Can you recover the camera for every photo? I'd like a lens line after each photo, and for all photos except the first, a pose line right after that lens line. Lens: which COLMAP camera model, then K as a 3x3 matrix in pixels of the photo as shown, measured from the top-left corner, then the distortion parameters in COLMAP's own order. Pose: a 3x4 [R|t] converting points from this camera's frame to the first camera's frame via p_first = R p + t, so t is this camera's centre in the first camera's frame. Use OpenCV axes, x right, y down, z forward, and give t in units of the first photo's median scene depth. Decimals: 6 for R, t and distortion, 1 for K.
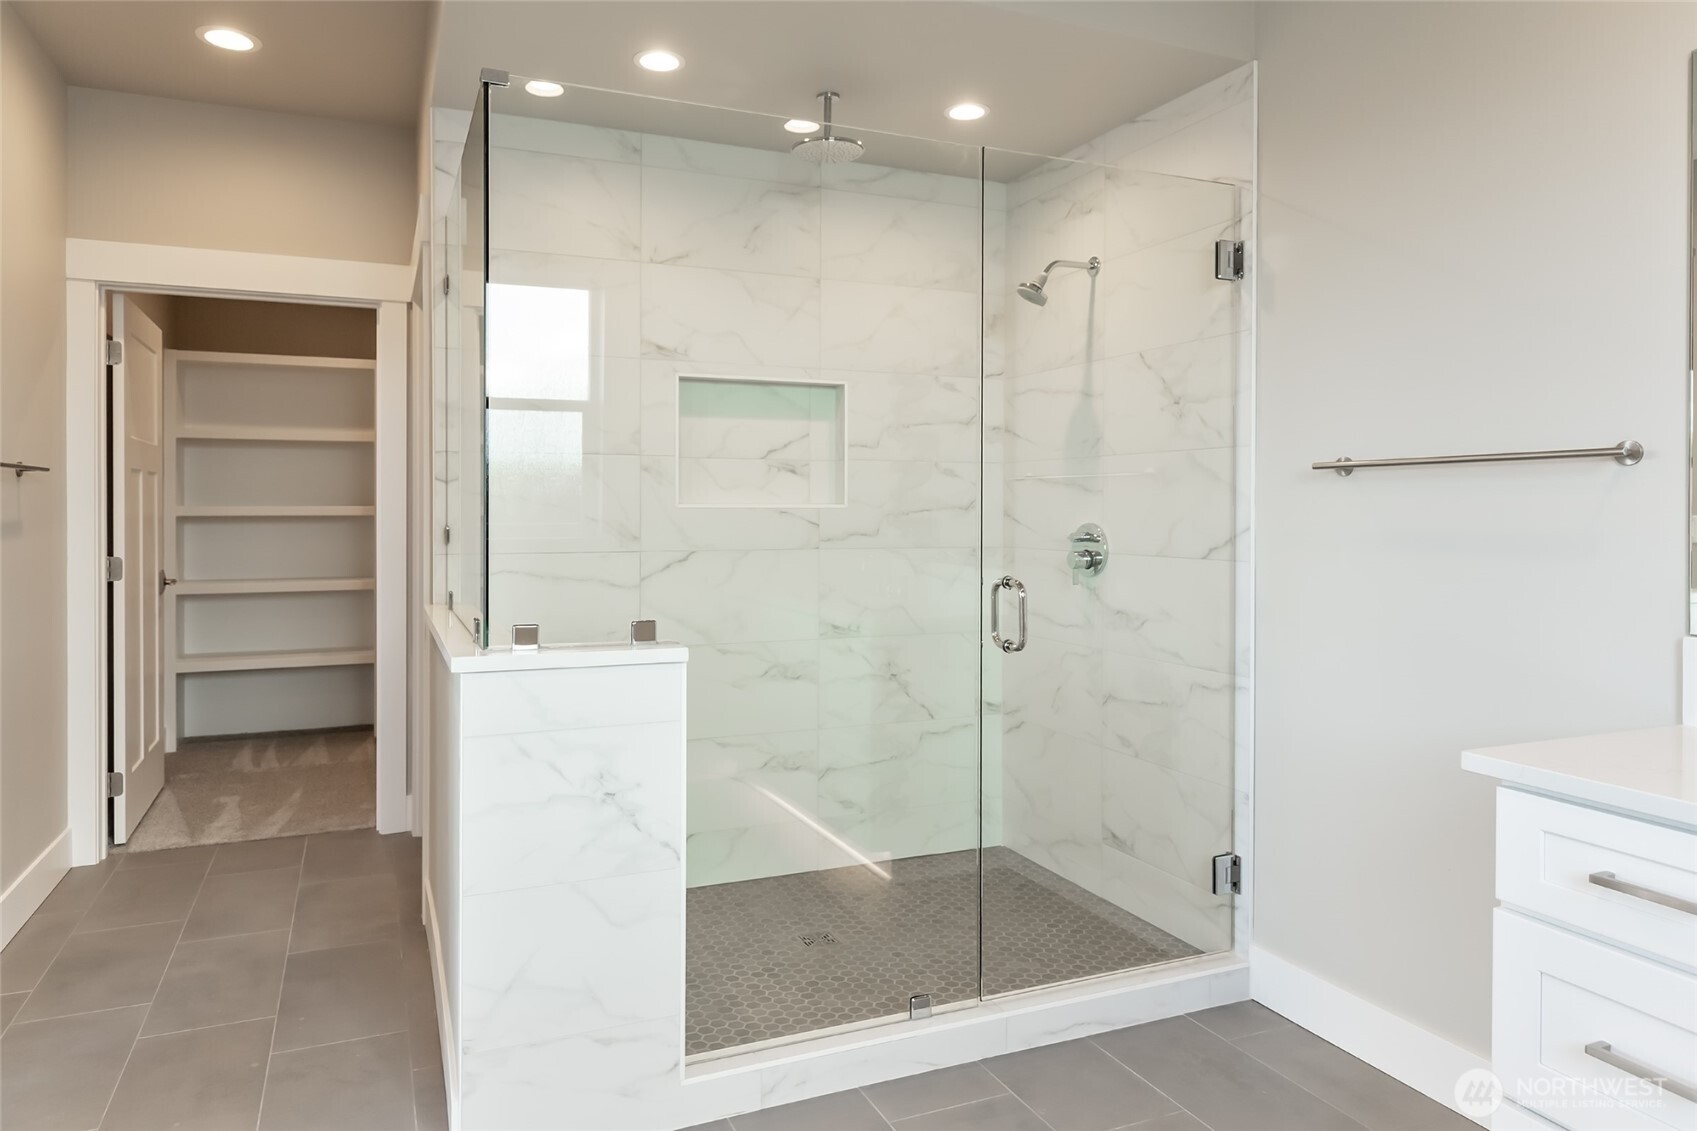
lens RADIAL K [[1079.6, 0, 846.7], [0, 1079.6, 515.4], [0, 0, 1]] dist [0.001129, 0.000612]
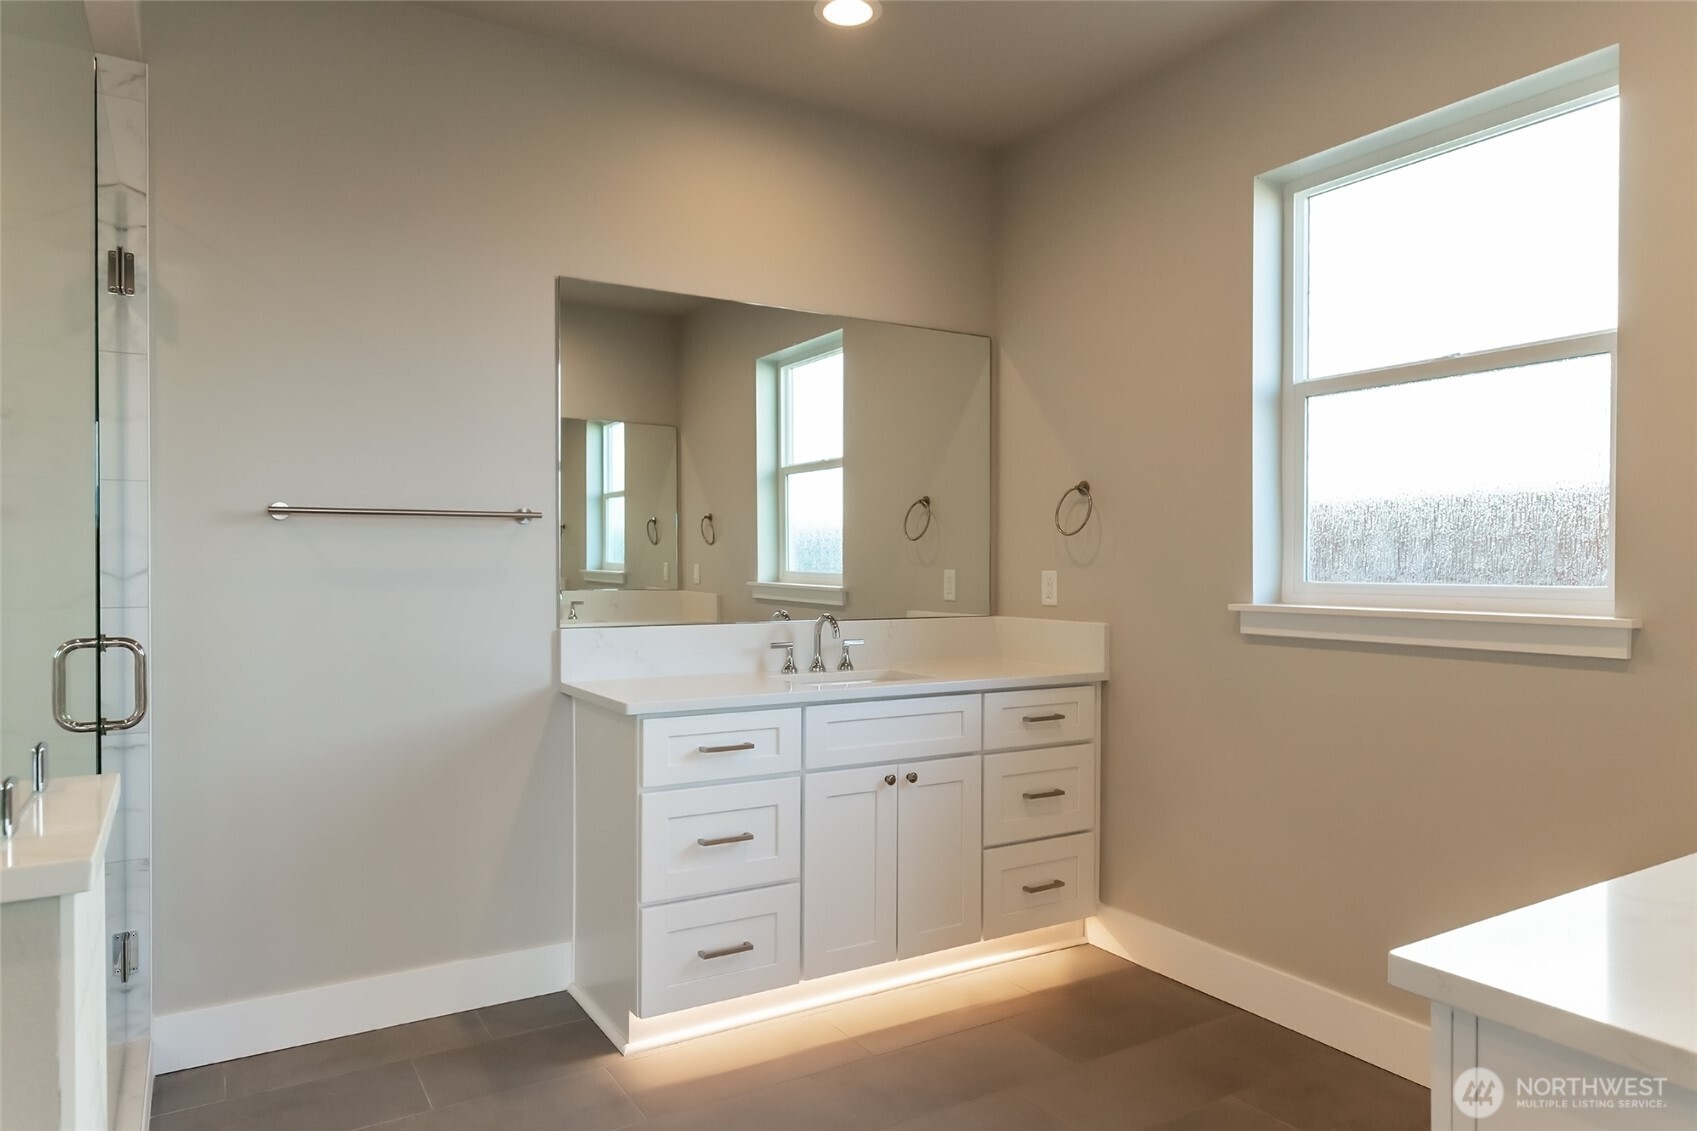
lens RADIAL K [[1072.7, 0, 848.5], [0, 1072.7, 565.5], [0, 0, 1]] dist [0.002890, 0.001088]
pose [[-0.145016, -0.001882, 0.989427, -0.620983], [0.002666, 0.999994, 0.002293, 0.007876], [-0.989426, 0.002970, -0.145010, 0.539683]]
